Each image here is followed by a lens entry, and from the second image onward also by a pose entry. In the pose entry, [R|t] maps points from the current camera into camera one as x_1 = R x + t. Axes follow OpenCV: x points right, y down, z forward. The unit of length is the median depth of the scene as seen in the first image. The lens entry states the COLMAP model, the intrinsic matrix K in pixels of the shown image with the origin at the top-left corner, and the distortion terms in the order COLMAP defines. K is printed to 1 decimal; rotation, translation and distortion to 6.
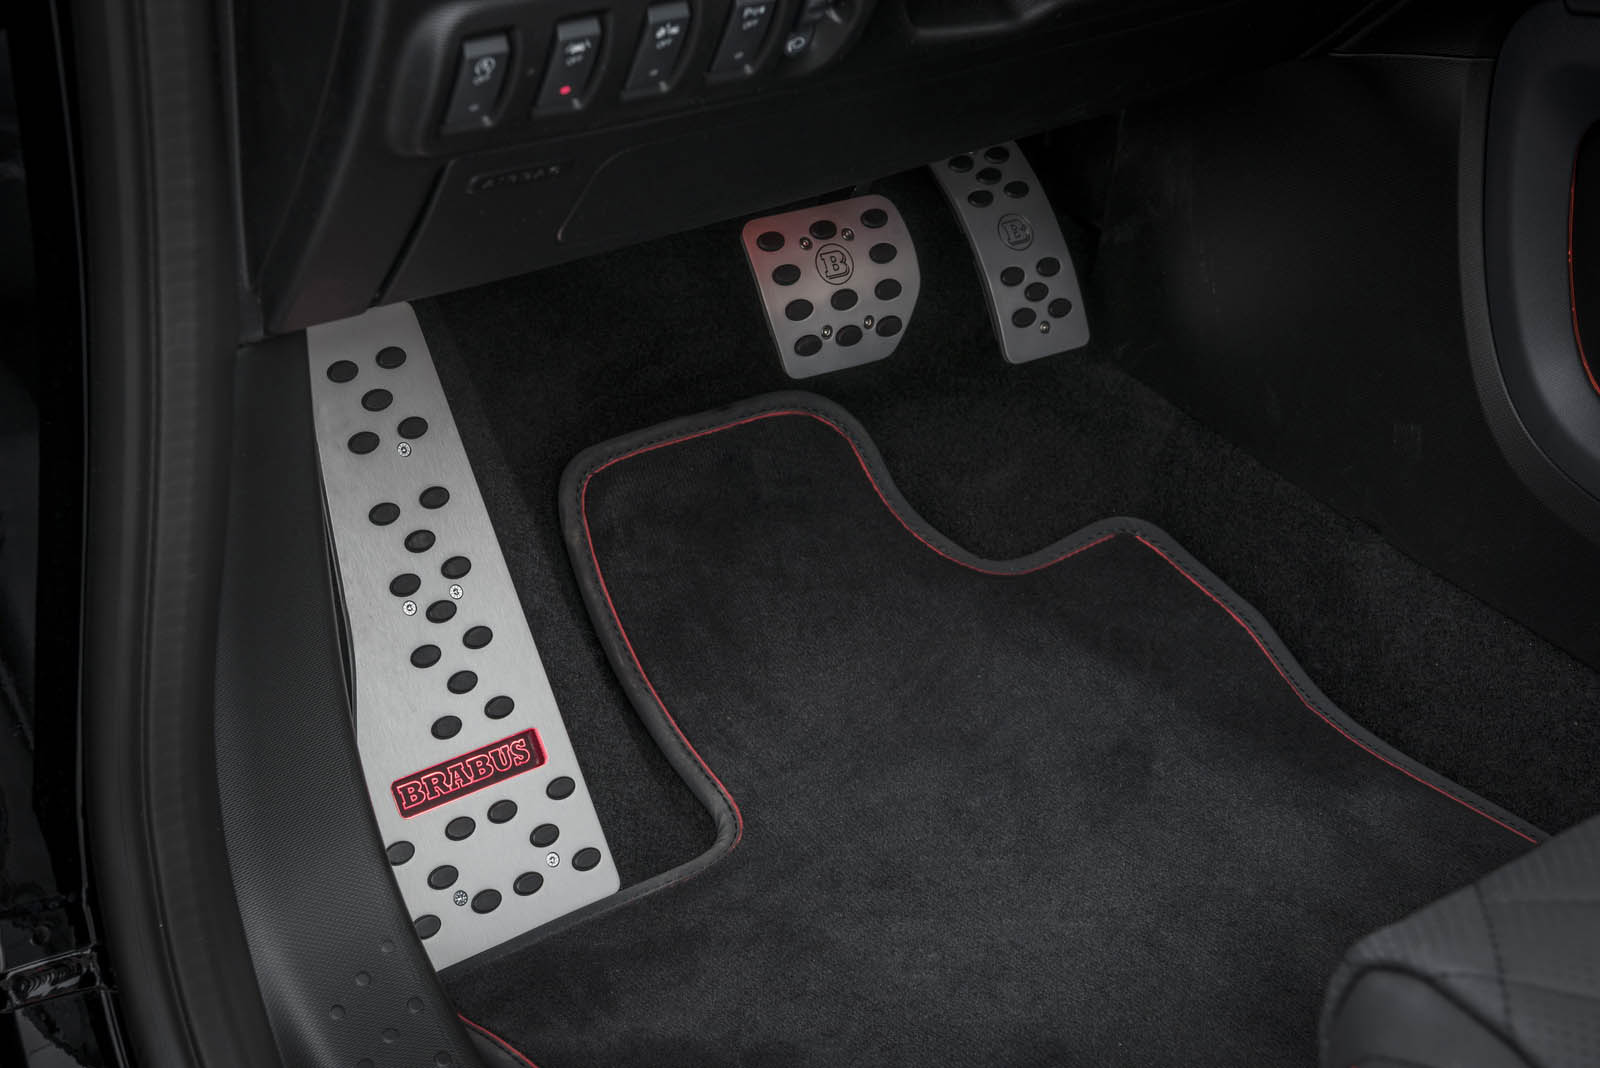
lens RADIAL K [[3029.7, 0, 800.0], [0, 3029.7, 534.0], [0, 0, 1]] dist [0.299211, 0.131702]
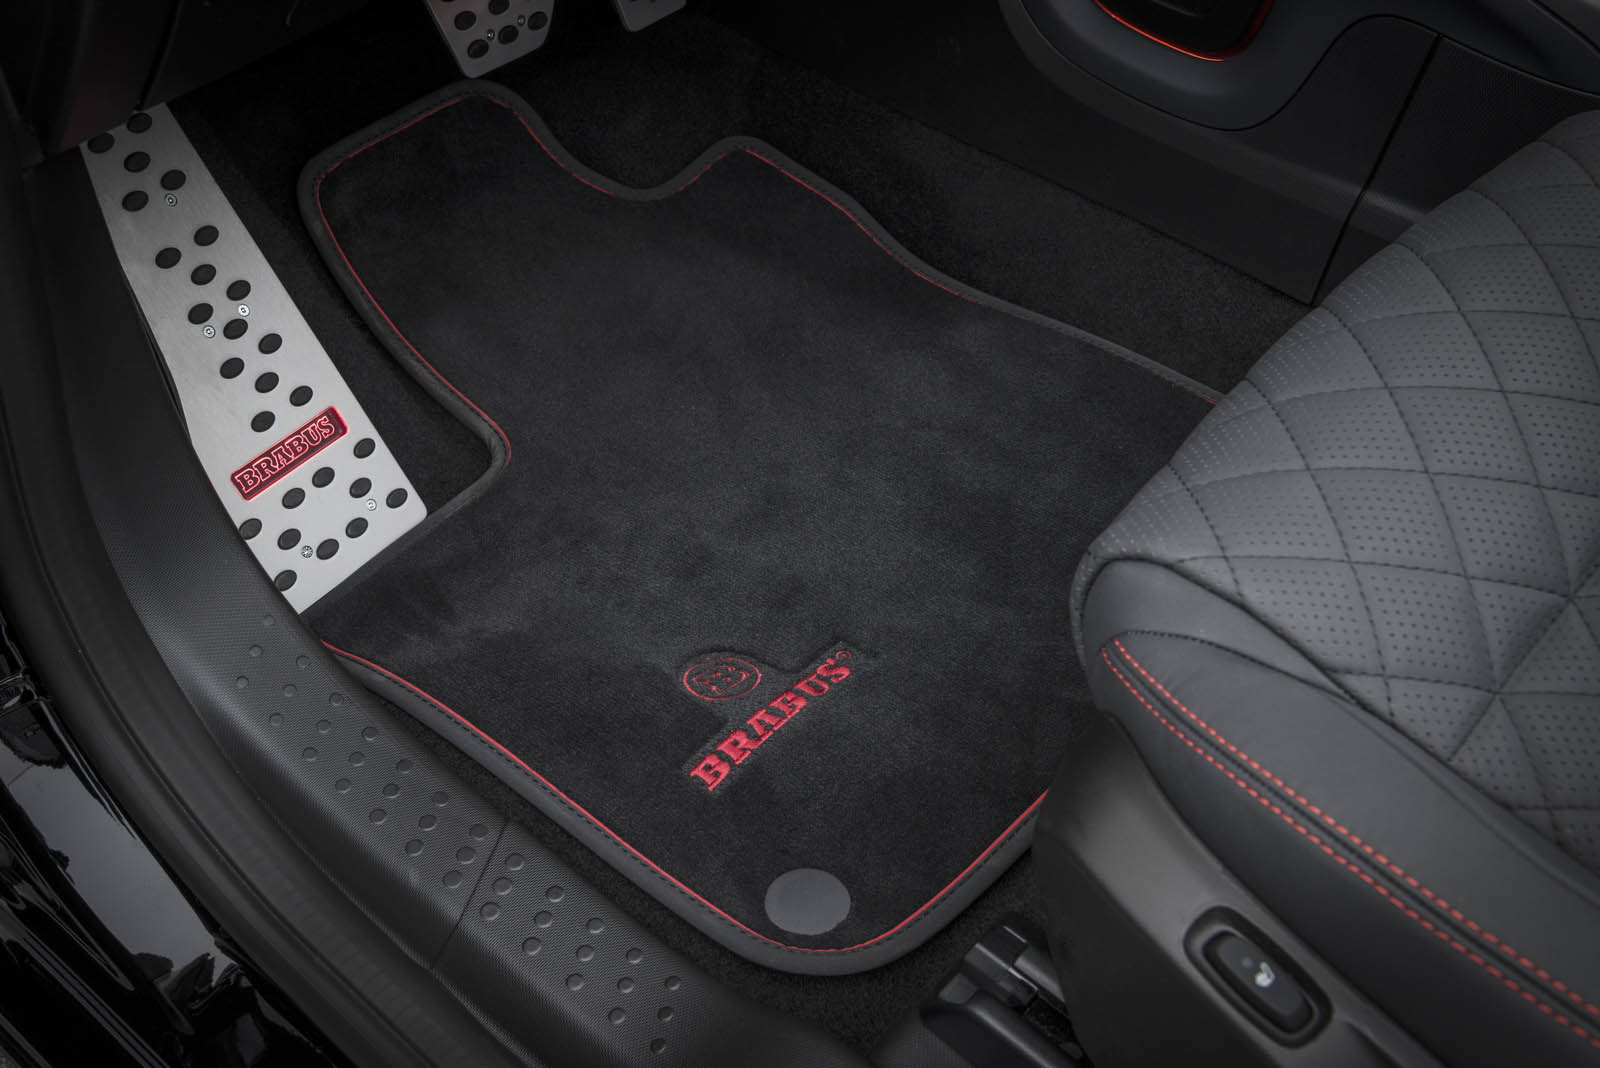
lens RADIAL K [[2019.9, 0, 811.2], [0, 2019.9, 555.0], [0, 0, 1]] dist [0.118090, 0.073442]
pose [[0.967976, -0.199332, 0.152608, -0.037148], [0.158555, 0.956735, 0.243963, -0.050722], [-0.194635, -0.211953, 0.957702, 0.149377]]
